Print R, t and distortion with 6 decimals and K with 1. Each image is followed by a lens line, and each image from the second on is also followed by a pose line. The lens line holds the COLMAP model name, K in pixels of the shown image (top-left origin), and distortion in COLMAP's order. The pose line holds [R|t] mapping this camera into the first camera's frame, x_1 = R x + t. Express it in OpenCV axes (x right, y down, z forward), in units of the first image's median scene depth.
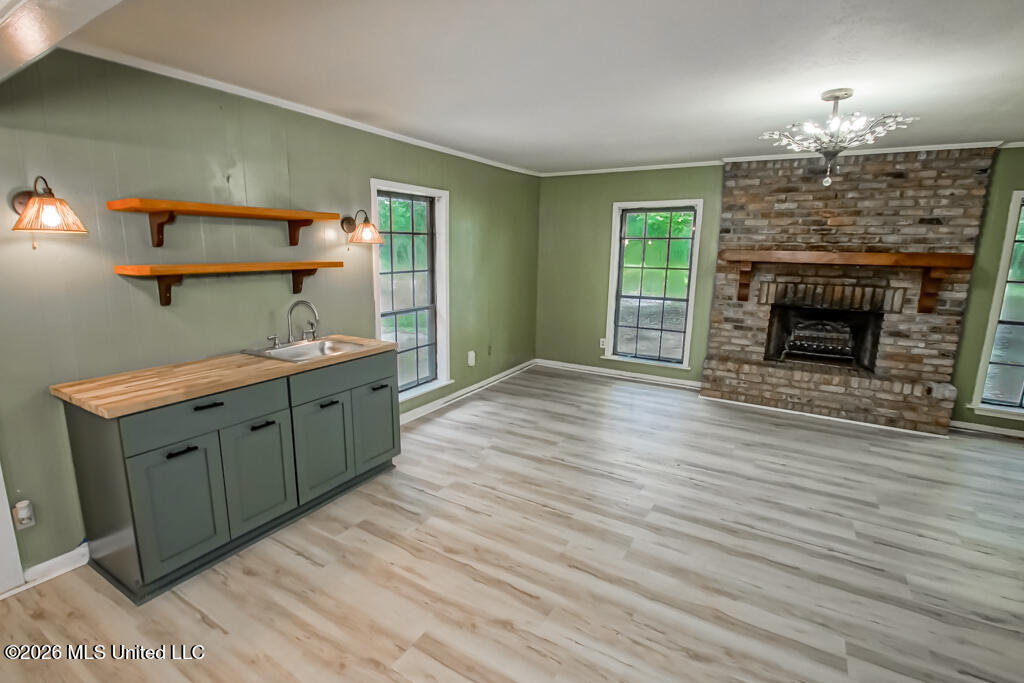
lens RADIAL K [[471.6, 0, 501.7], [0, 471.6, 327.5], [0, 0, 1]] dist [-0.006550, -0.005519]
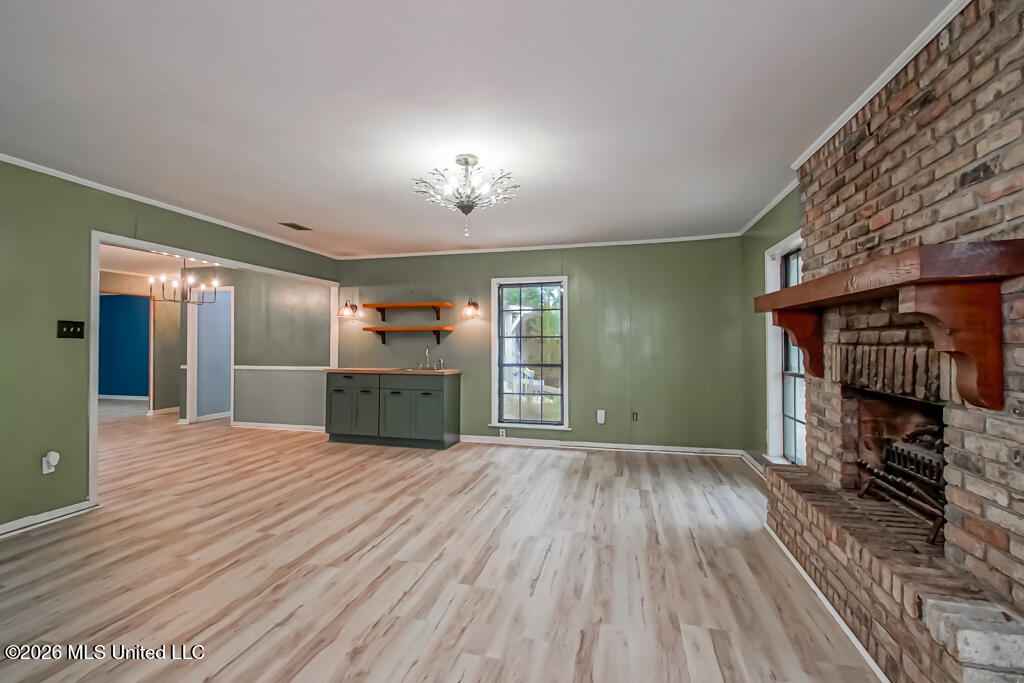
lens RADIAL K [[471.6, 0, 492.1], [0, 471.6, 325.4], [0, 0, 1]] dist [-0.006550, -0.005519]
pose [[0.284171, -0.047660, -0.957588, 1.128408], [-0.157710, 0.982835, -0.095718, 0.001750], [0.945714, 0.178222, 0.271777, 0.503930]]
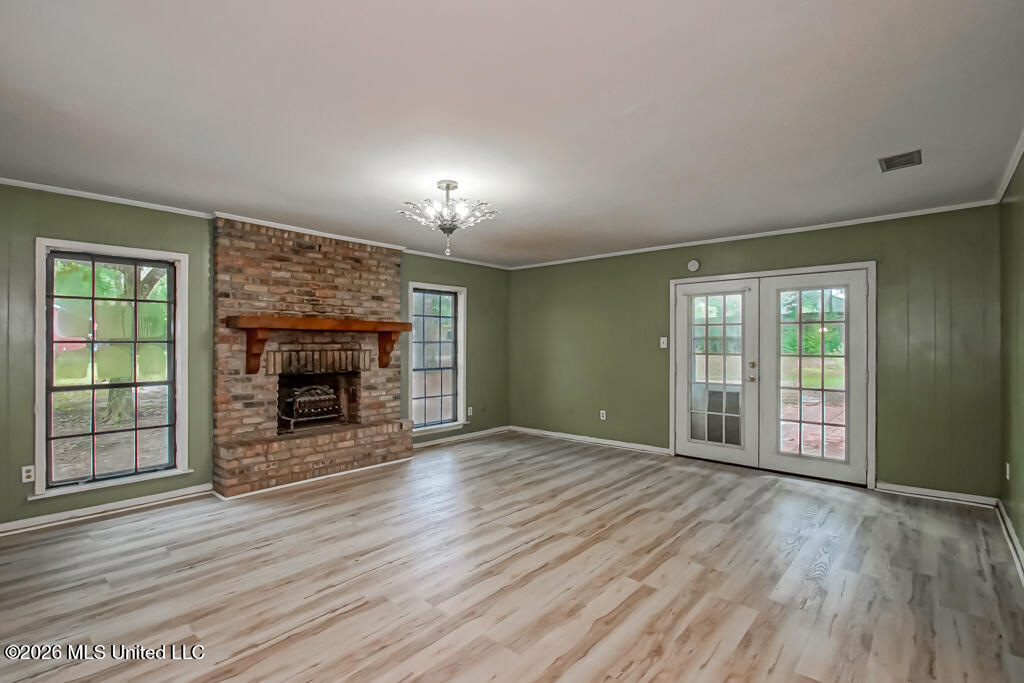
lens RADIAL K [[471.6, 0, 481.7], [0, 471.6, 348.9], [0, 0, 1]] dist [-0.006550, -0.005519]
pose [[0.203581, -0.026078, 0.978711, -0.311246], [0.170572, 0.985302, -0.009227, -0.024674], [-0.964085, 0.168819, 0.205037, 0.451646]]
